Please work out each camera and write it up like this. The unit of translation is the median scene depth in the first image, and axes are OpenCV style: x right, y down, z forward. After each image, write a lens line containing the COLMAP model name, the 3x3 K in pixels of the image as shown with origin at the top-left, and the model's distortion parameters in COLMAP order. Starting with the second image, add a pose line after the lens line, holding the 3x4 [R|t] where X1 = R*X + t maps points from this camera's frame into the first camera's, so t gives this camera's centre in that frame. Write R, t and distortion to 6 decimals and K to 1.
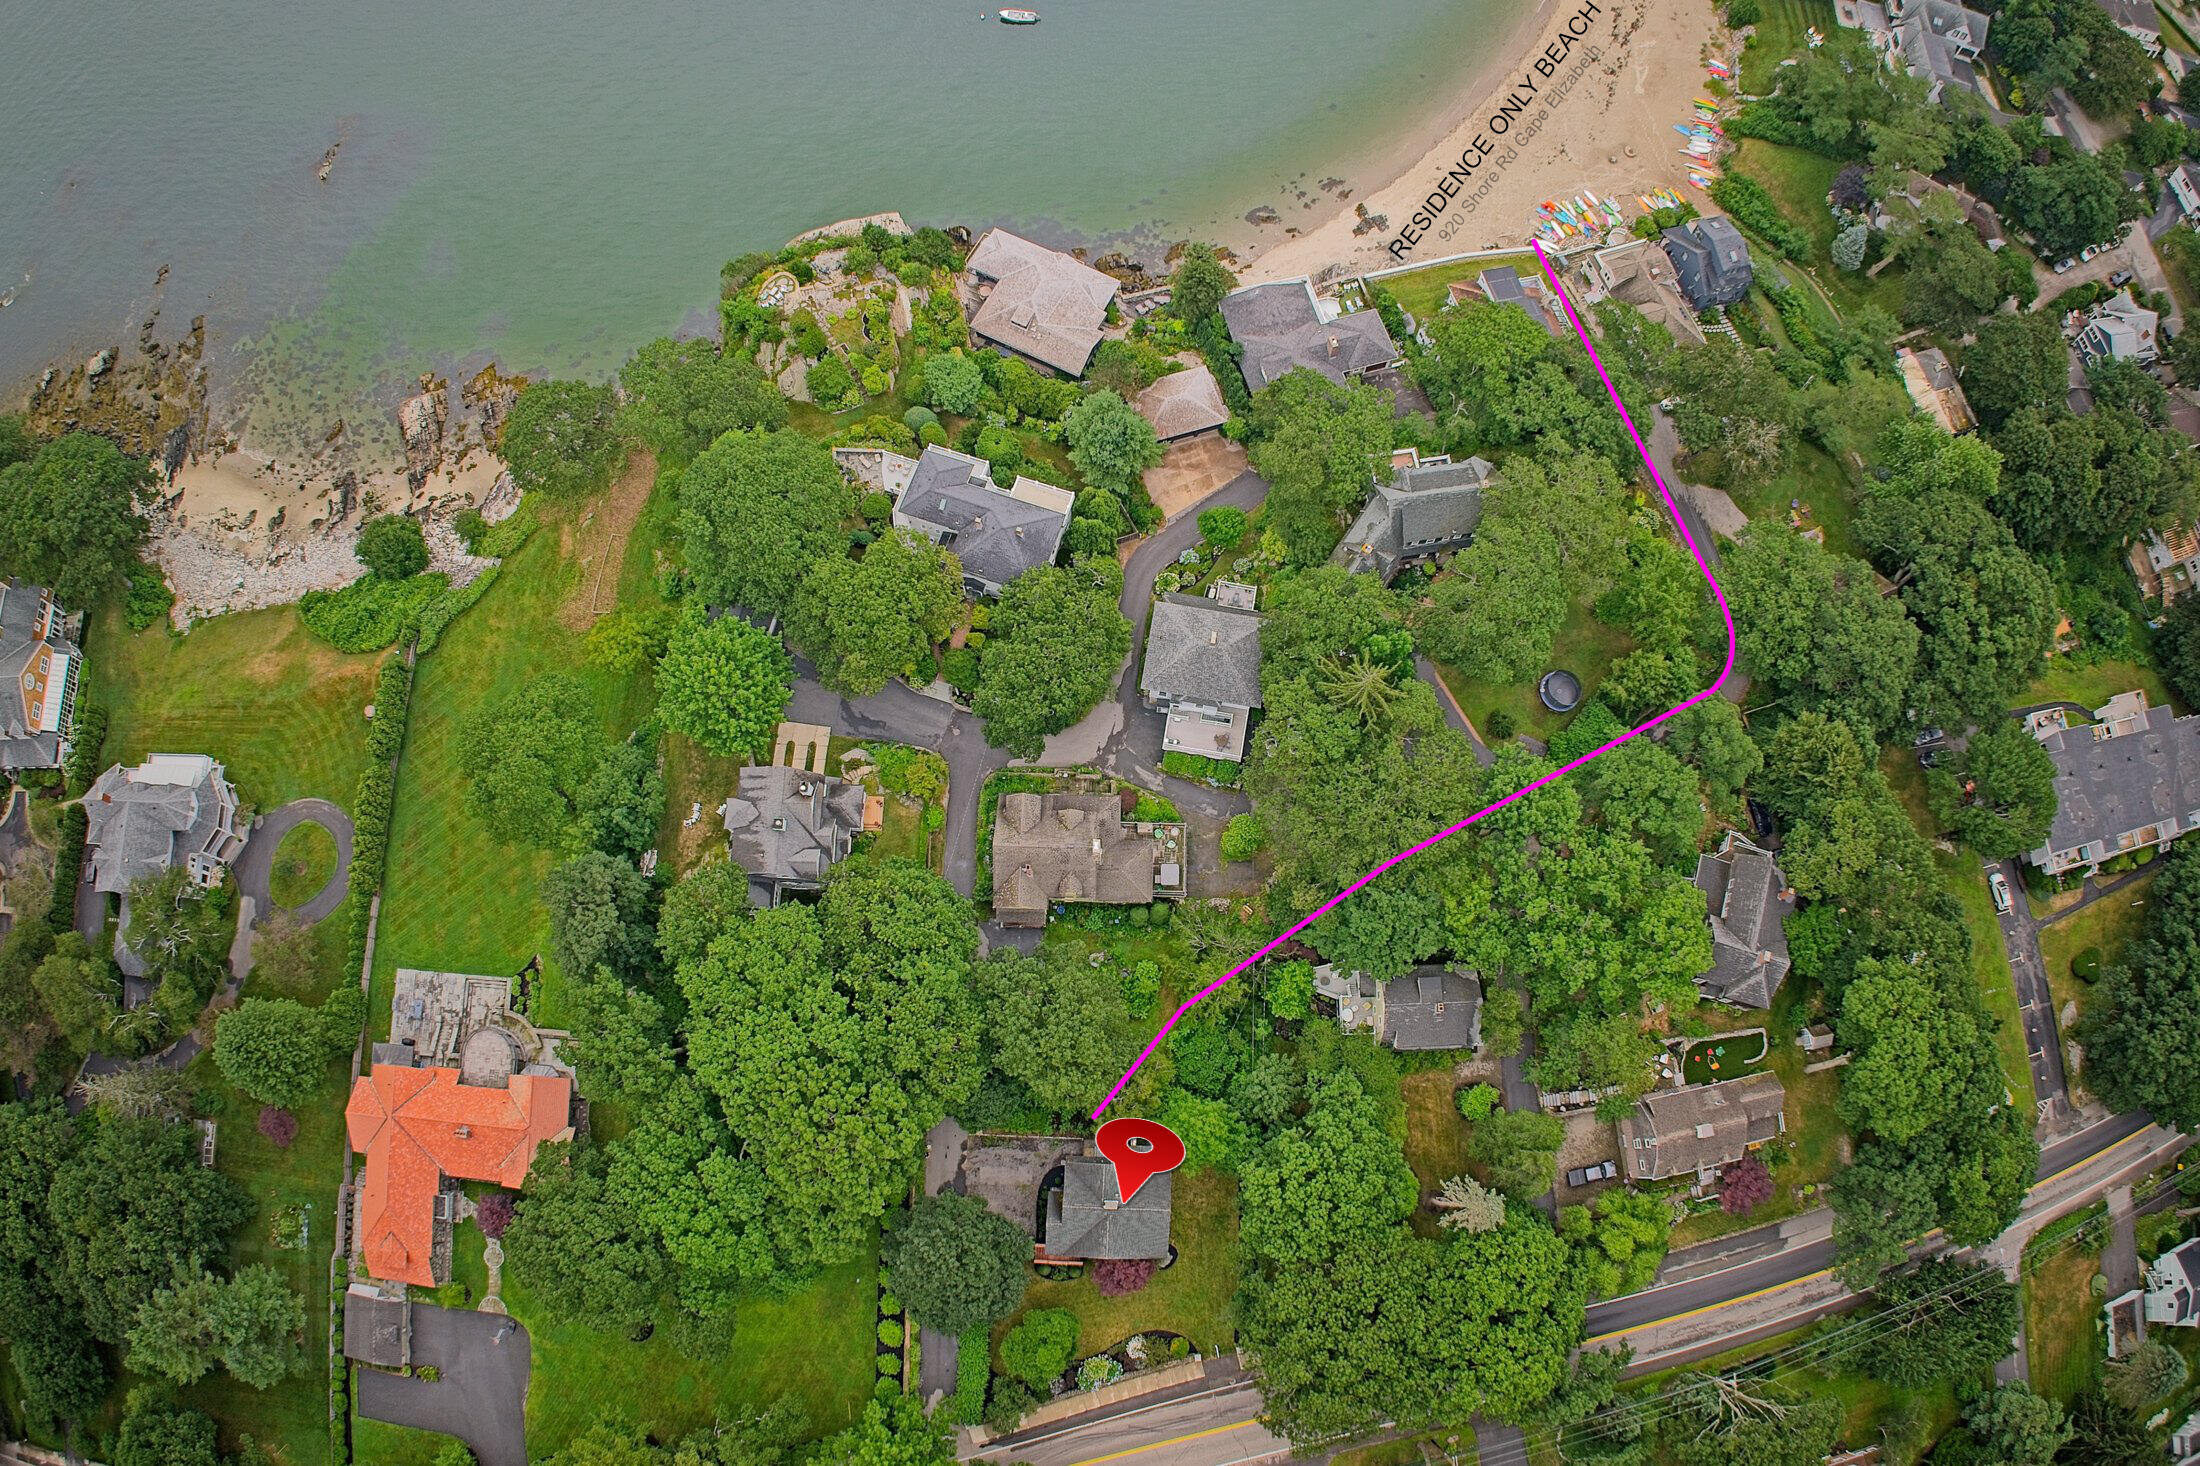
lens RADIAL K [[1417.9, 0, 1098.9], [0, 1417.9, 722.3], [0, 0, 1]] dist [-0.260430, 0.052785]
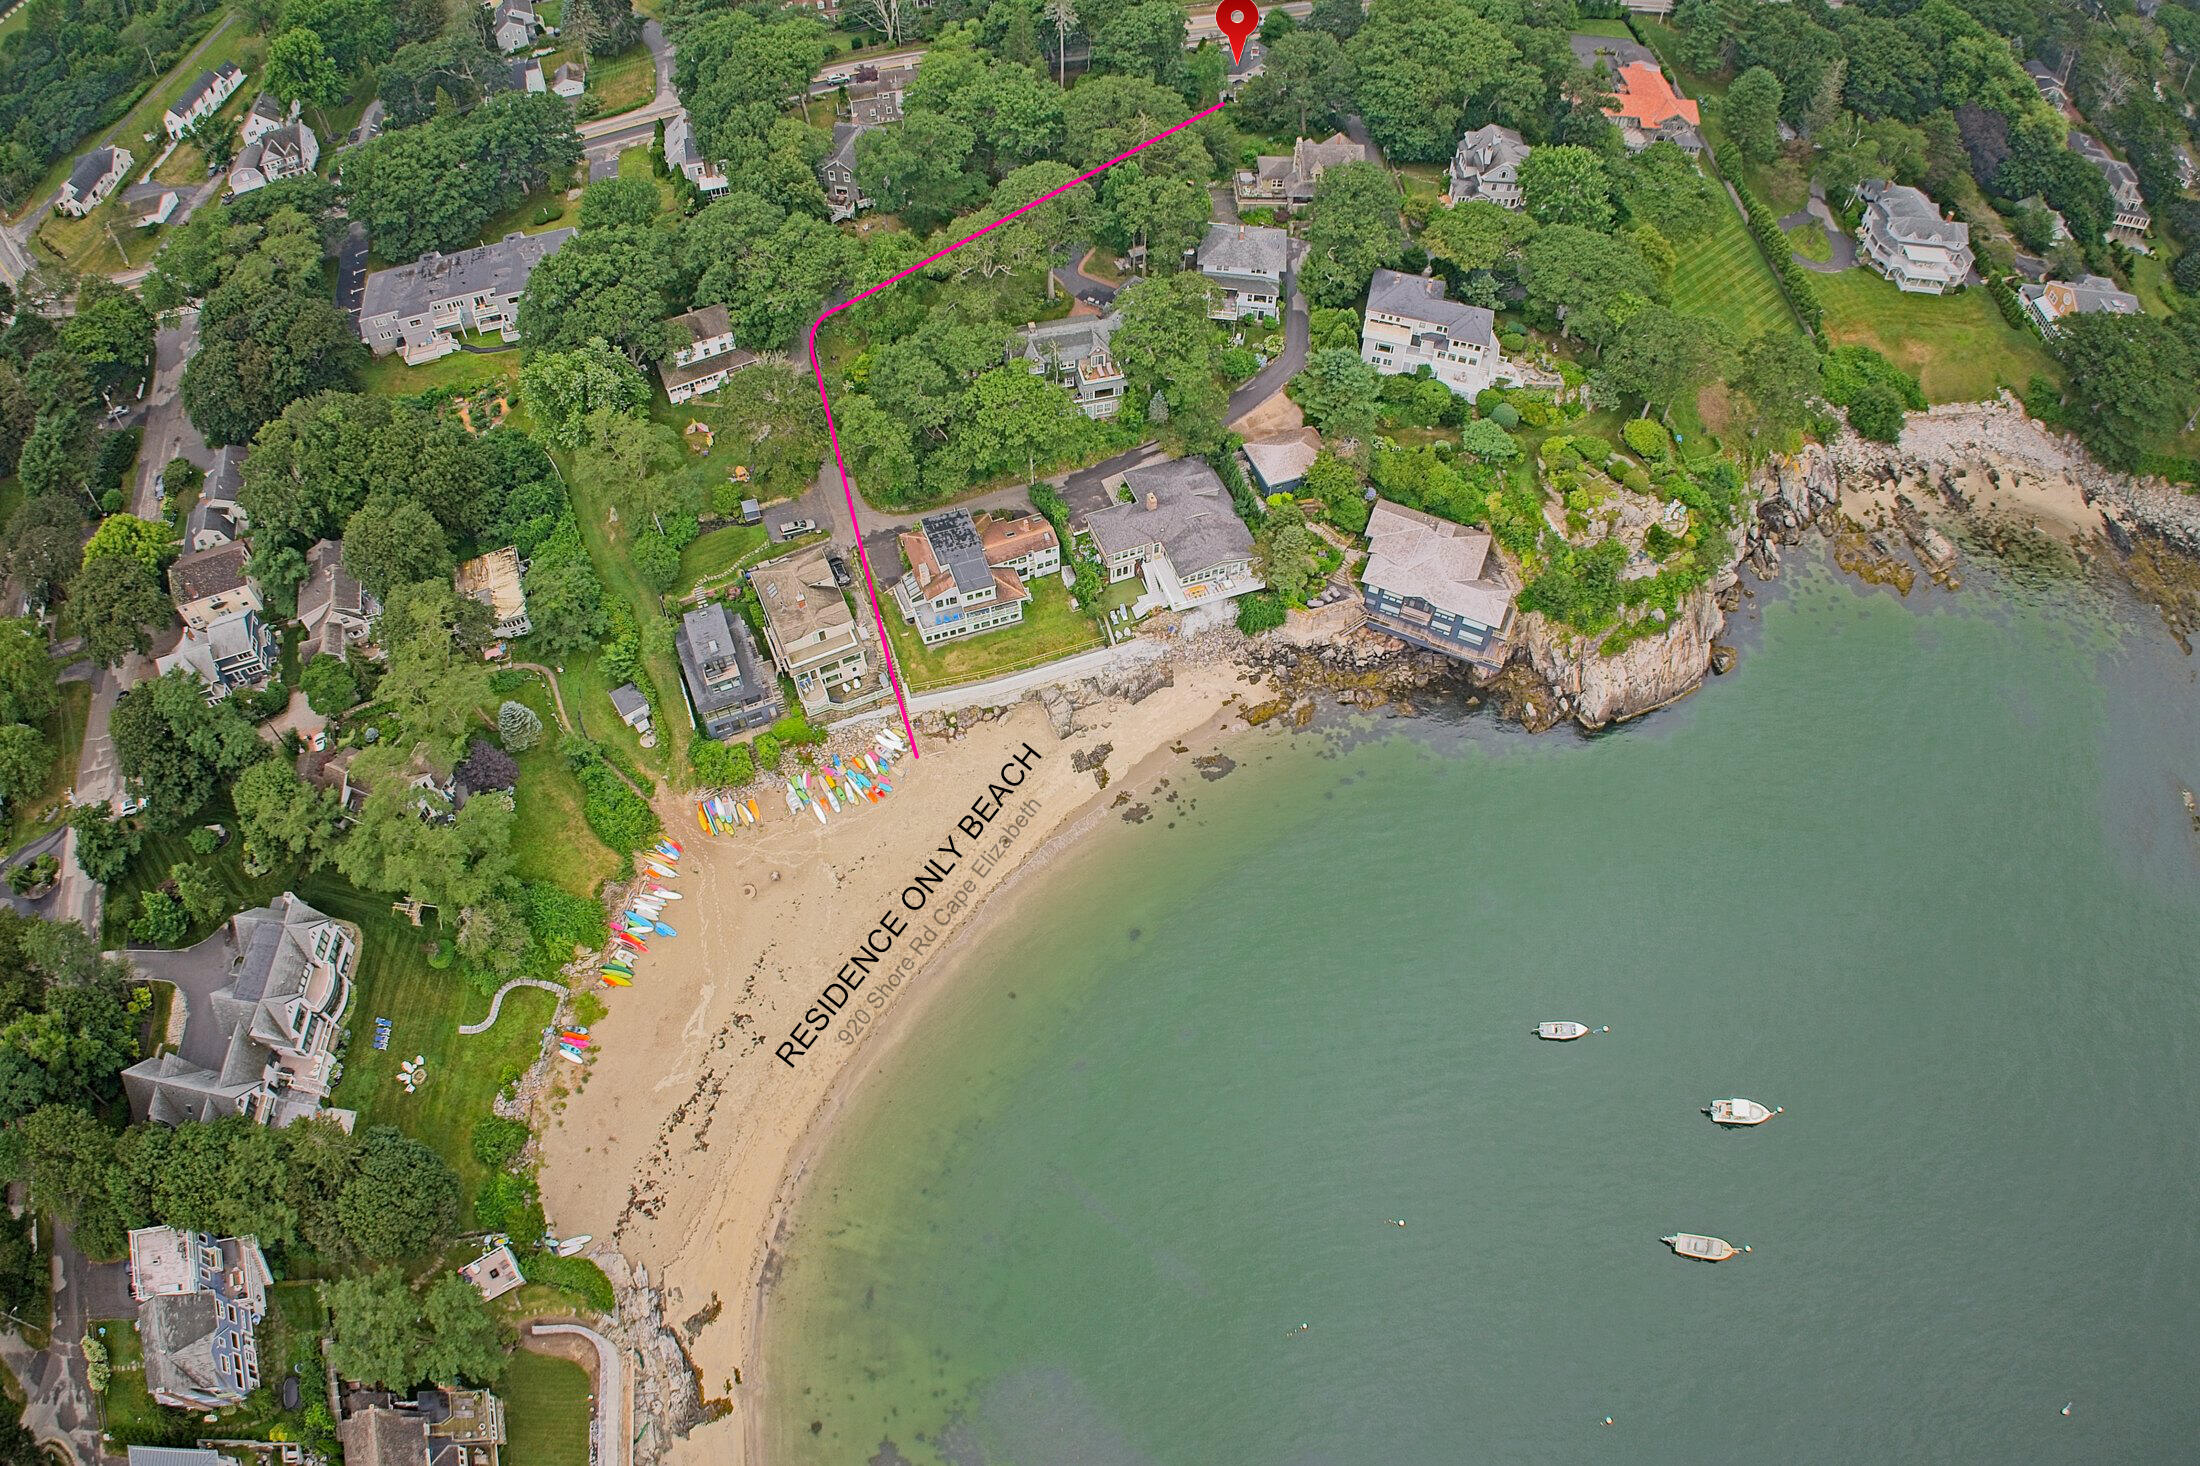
lens RADIAL K [[1417.9, 0, 1098.9], [0, 1417.9, 722.3], [0, 0, 1]] dist [-0.260430, 0.052785]
pose [[-0.997351, 0.060542, -0.040314, 0.231139], [-0.069499, -0.629685, 0.773736, -1.059084], [0.021459, 0.774488, 0.632224, 0.401998]]
